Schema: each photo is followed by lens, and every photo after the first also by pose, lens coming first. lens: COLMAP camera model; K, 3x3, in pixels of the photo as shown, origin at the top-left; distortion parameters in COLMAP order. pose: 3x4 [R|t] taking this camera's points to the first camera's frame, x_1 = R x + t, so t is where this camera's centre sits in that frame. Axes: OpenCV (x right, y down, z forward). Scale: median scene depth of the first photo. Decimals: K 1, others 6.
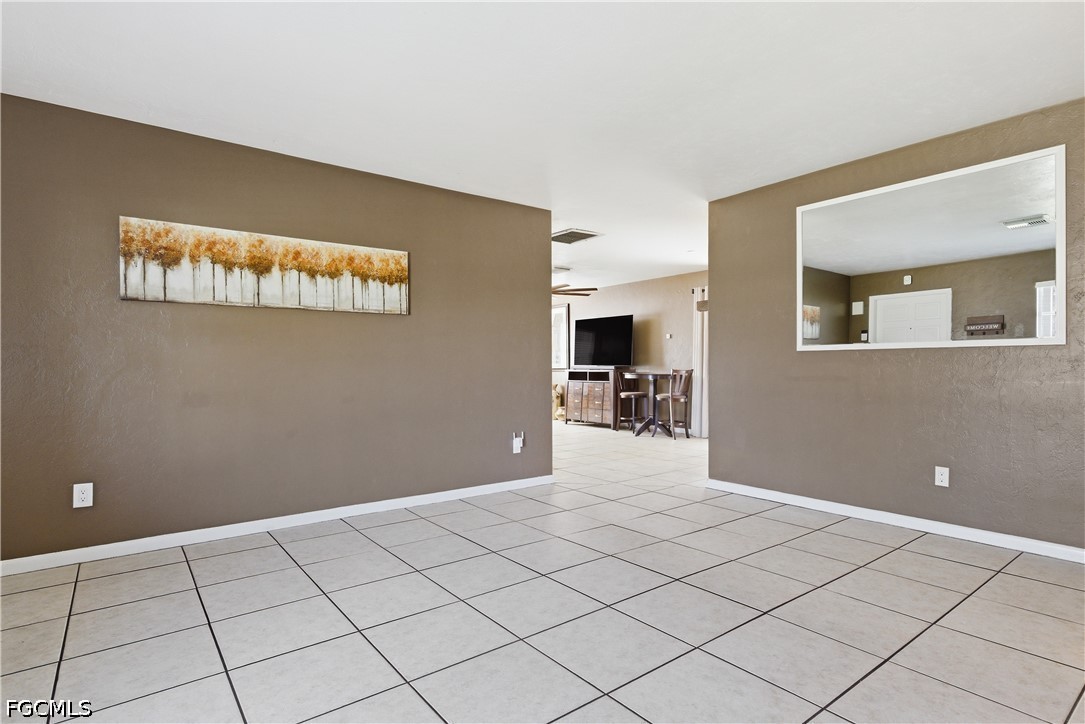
lens RADIAL K [[582.9, 0, 544.2], [0, 582.9, 359.9], [0, 0, 1]] dist [-0.003416, 0.000197]
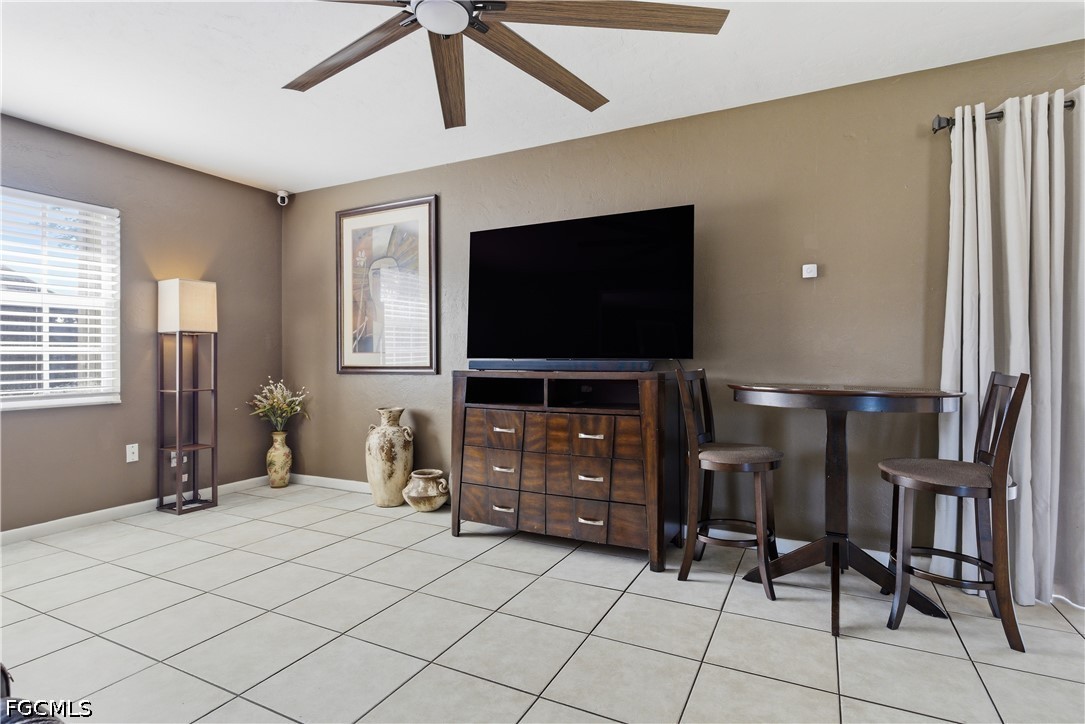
lens RADIAL K [[582.9, 0, 544.2], [0, 582.9, 359.9], [0, 0, 1]] dist [-0.003416, 0.000197]
pose [[0.904322, -0.001393, 0.426850, -0.064500], [-0.004342, 0.999913, 0.012461, 0.005600], [-0.426830, -0.013122, 0.904237, 0.731429]]
